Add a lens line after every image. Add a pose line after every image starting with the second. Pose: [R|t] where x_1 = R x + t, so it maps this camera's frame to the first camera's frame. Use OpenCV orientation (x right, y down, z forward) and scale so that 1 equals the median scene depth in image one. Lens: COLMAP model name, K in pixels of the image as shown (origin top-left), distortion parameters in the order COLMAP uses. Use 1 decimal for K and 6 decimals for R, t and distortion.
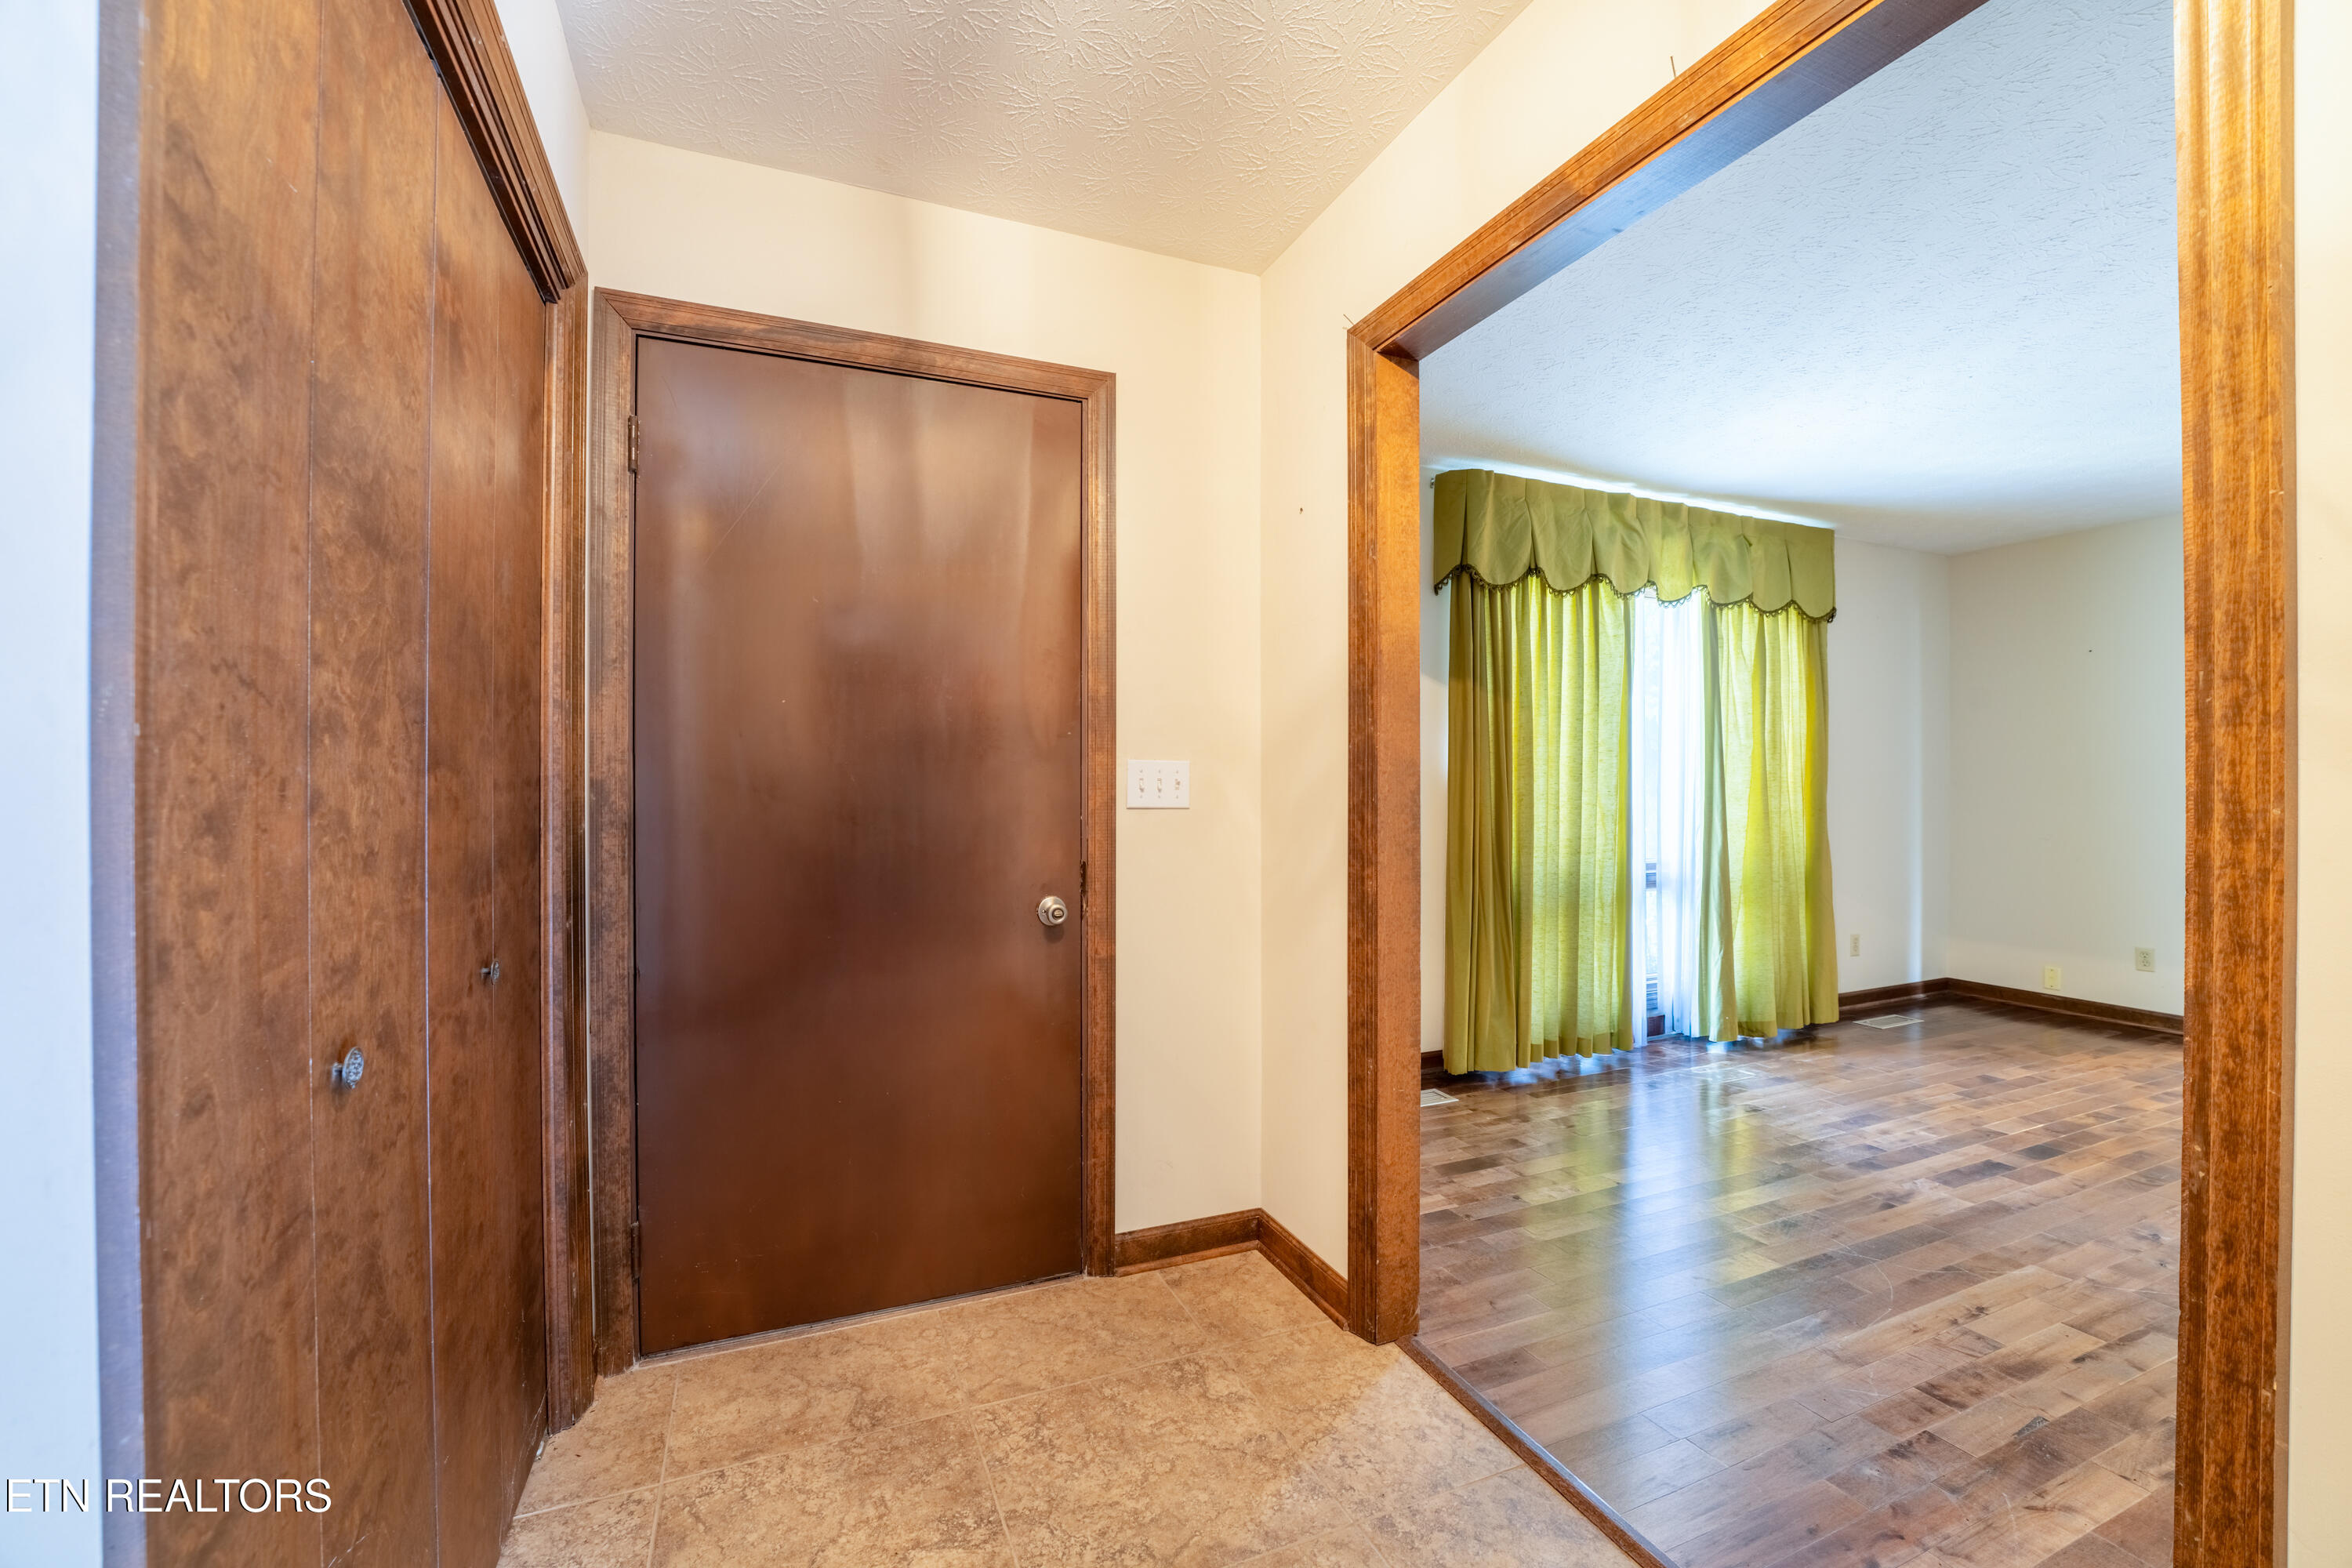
lens RADIAL K [[957.3, 0, 1168.2], [0, 957.3, 782.4], [0, 0, 1]] dist [-0.038748, 0.007717]
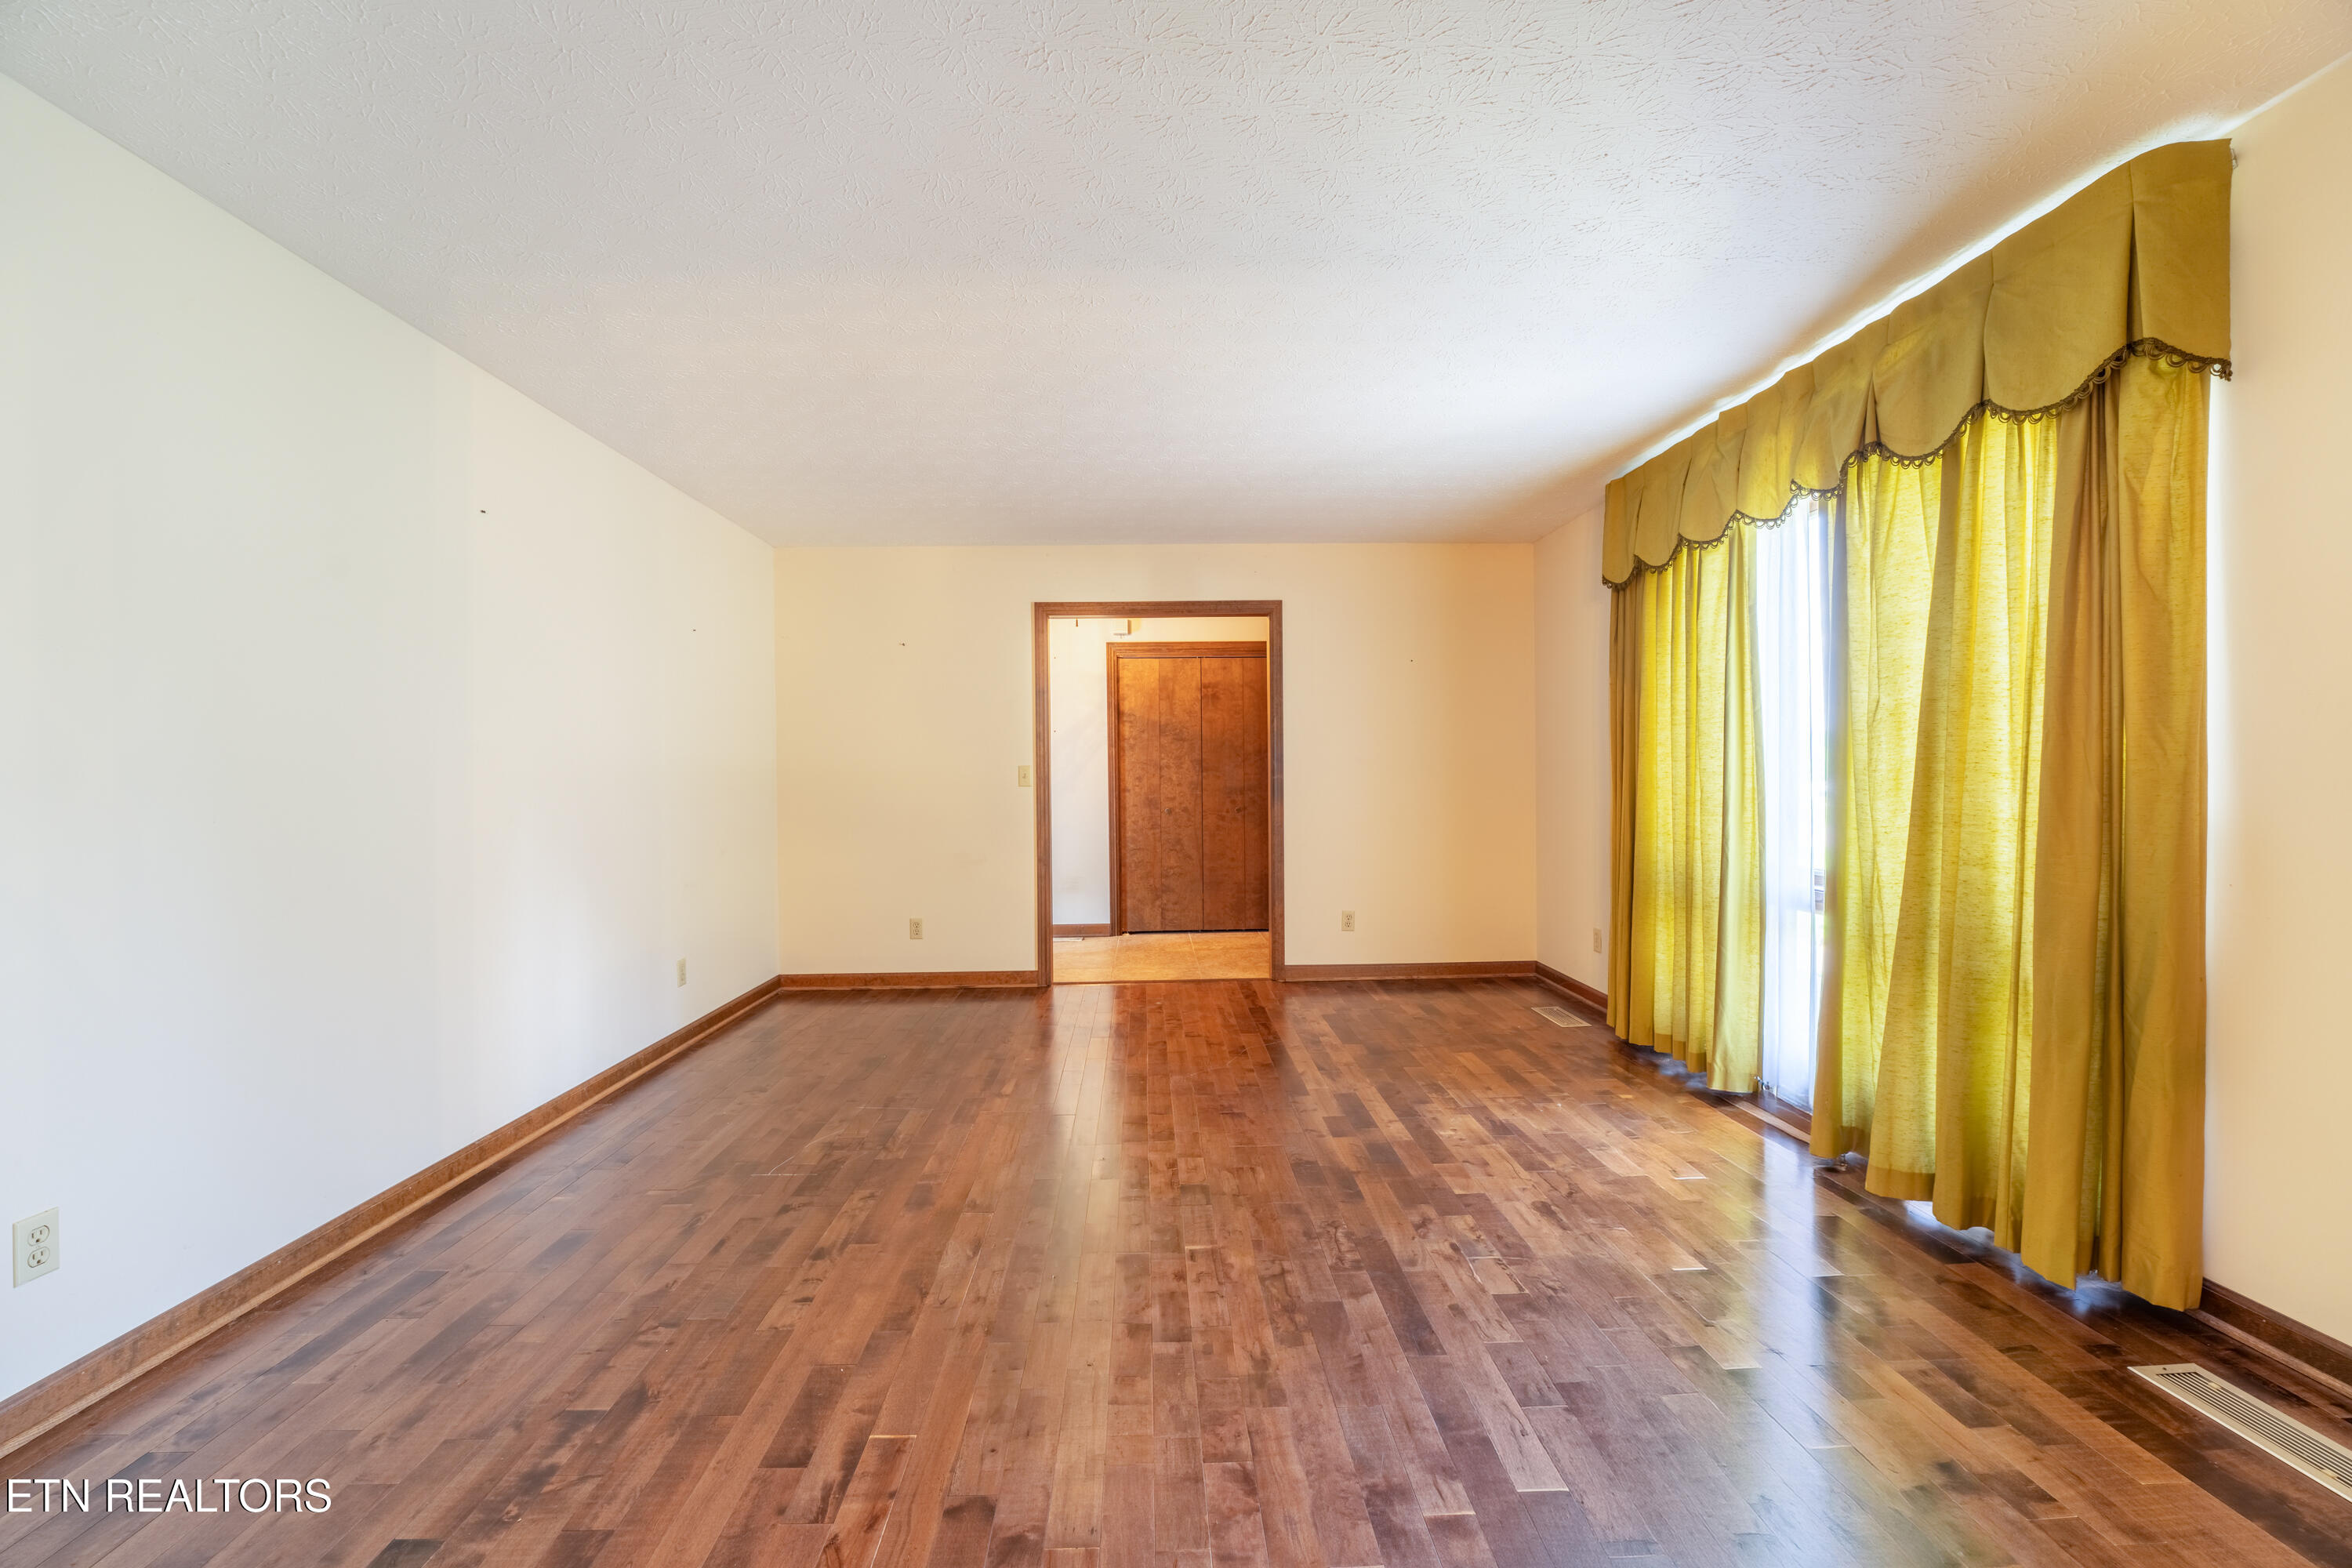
lens RADIAL K [[957.3, 0, 1168.2], [0, 957.3, 782.4], [0, 0, 1]] dist [-0.038748, 0.007717]
pose [[-0.359753, 0.007007, -0.933021, 1.466924], [0.006031, 0.999968, 0.005184, 0.007407], [0.933028, -0.003762, -0.359784, 0.869902]]
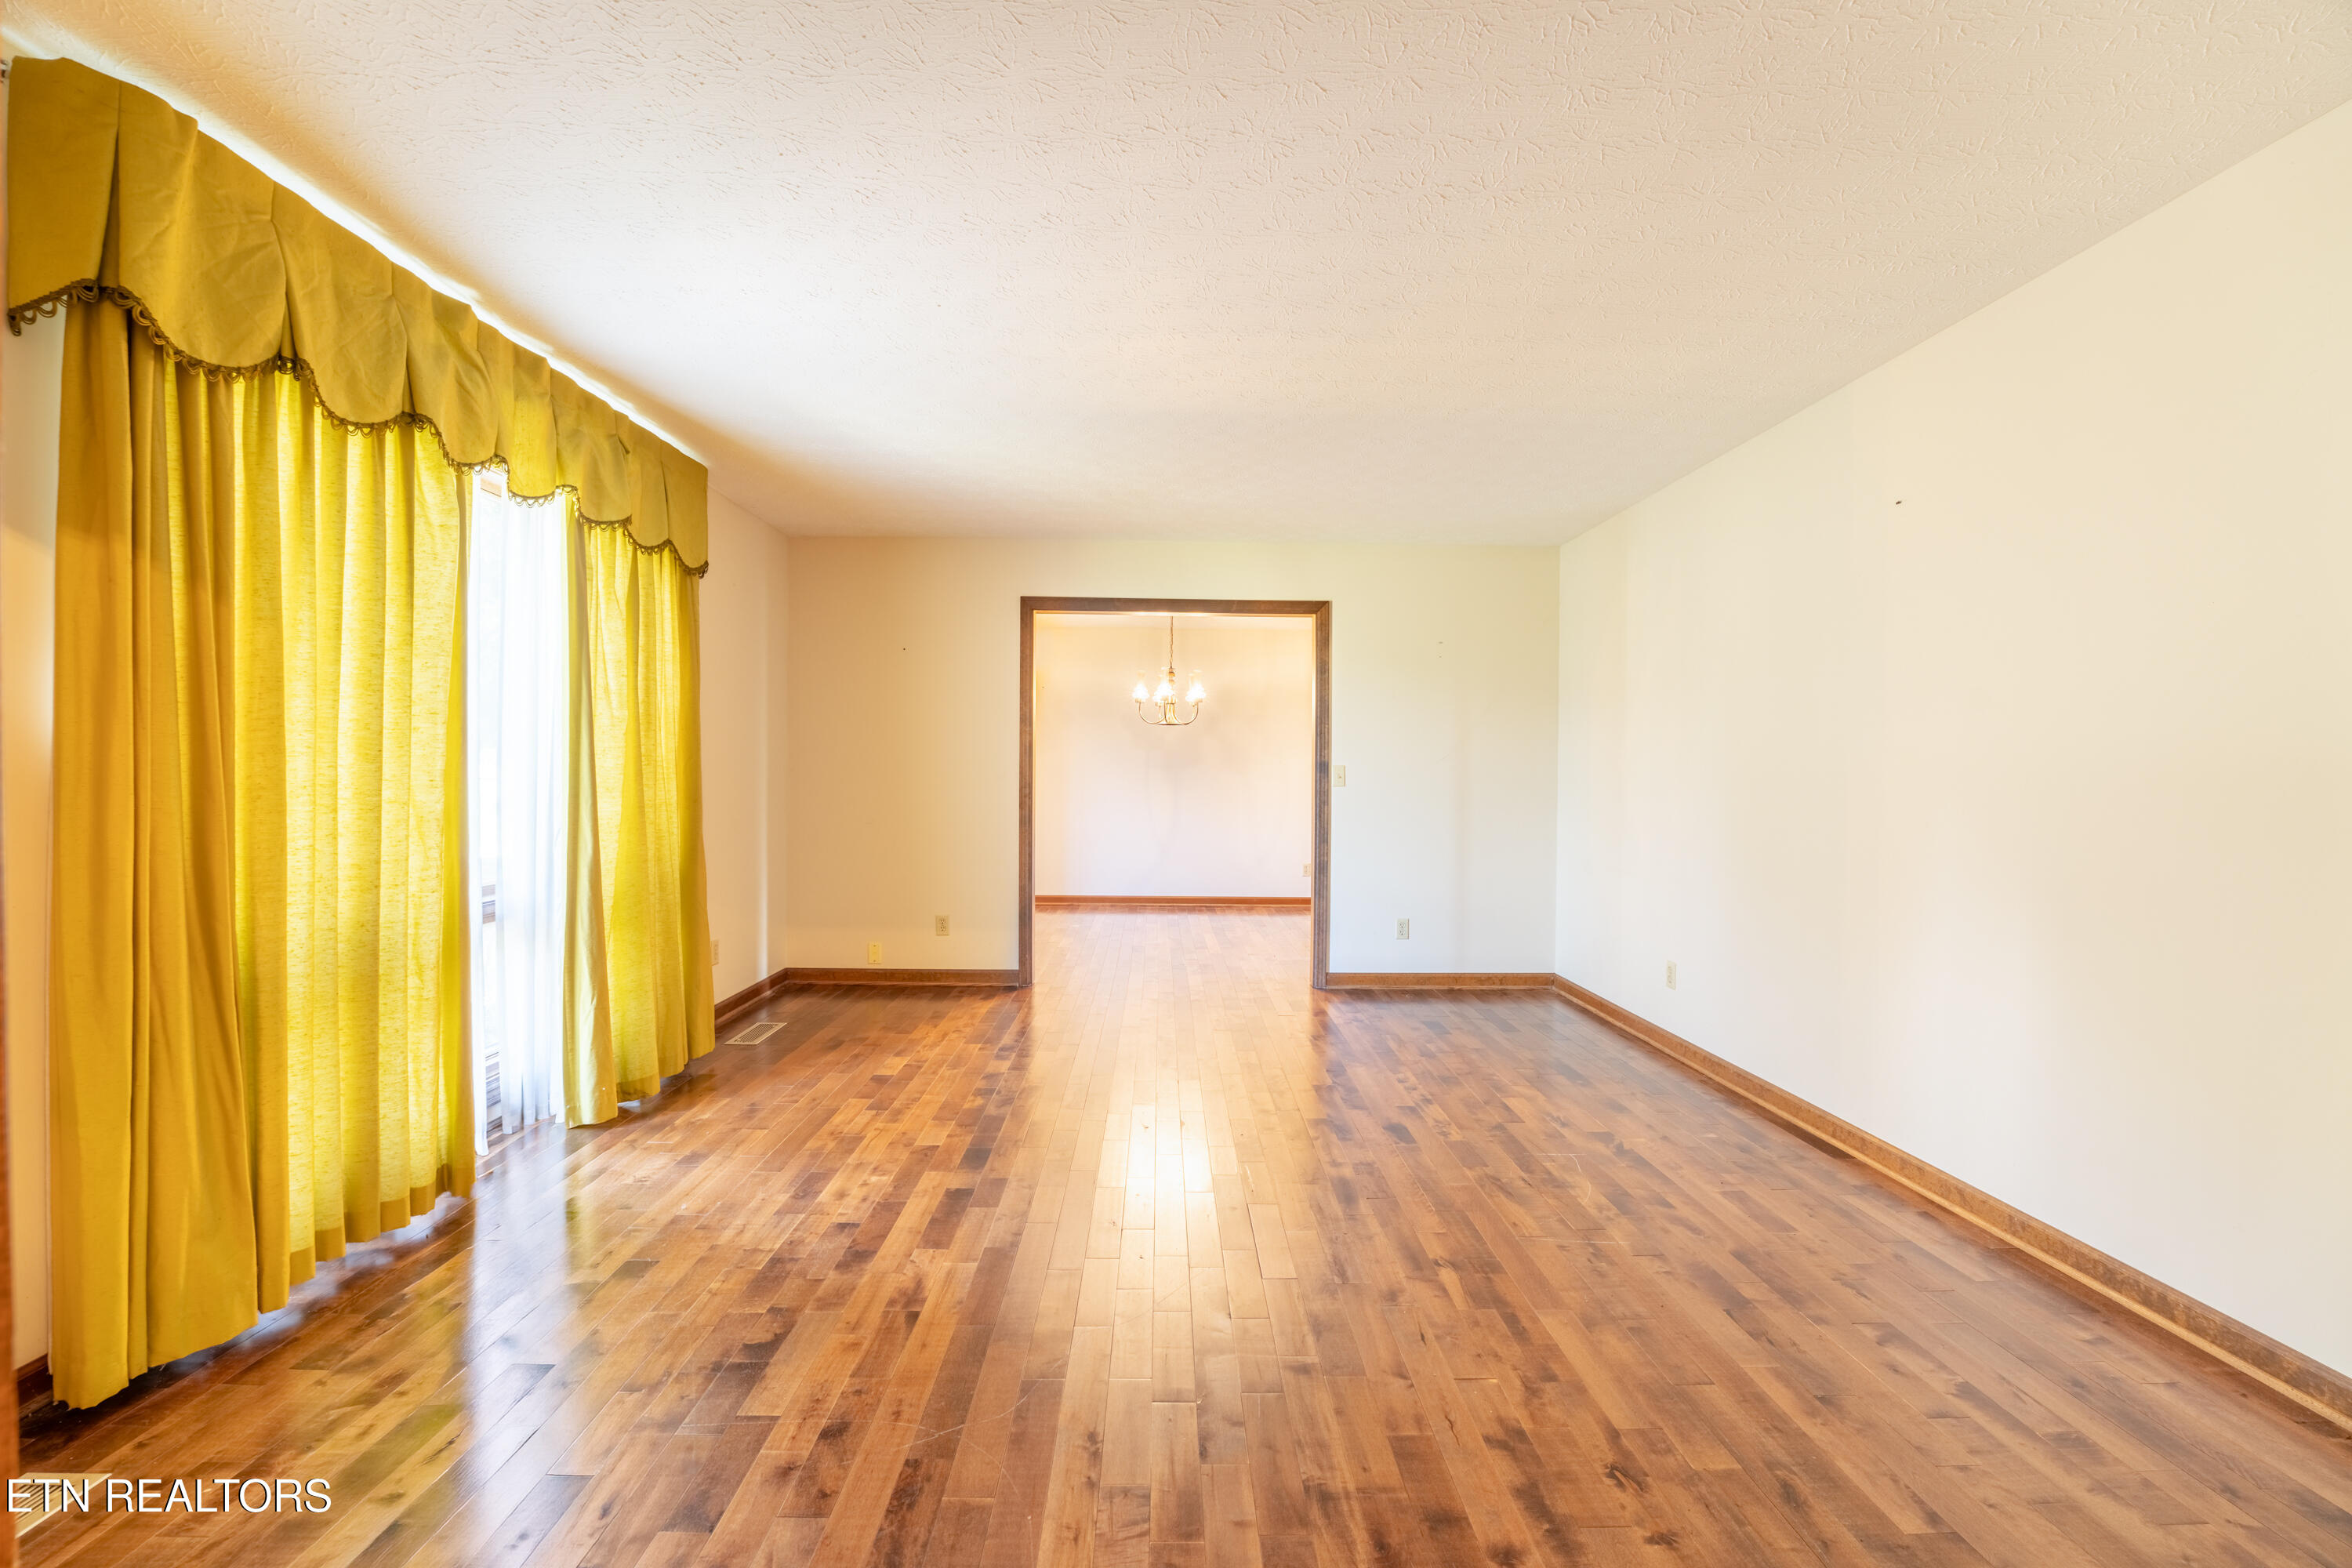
lens RADIAL K [[957.3, 0, 1168.2], [0, 957.3, 782.4], [0, 0, 1]] dist [-0.038748, 0.007717]
pose [[0.377850, -0.008681, 0.925826, 0.089418], [-0.004841, 0.999924, 0.011351, 0.001893], [-0.925854, -0.008771, 0.377779, 0.342936]]
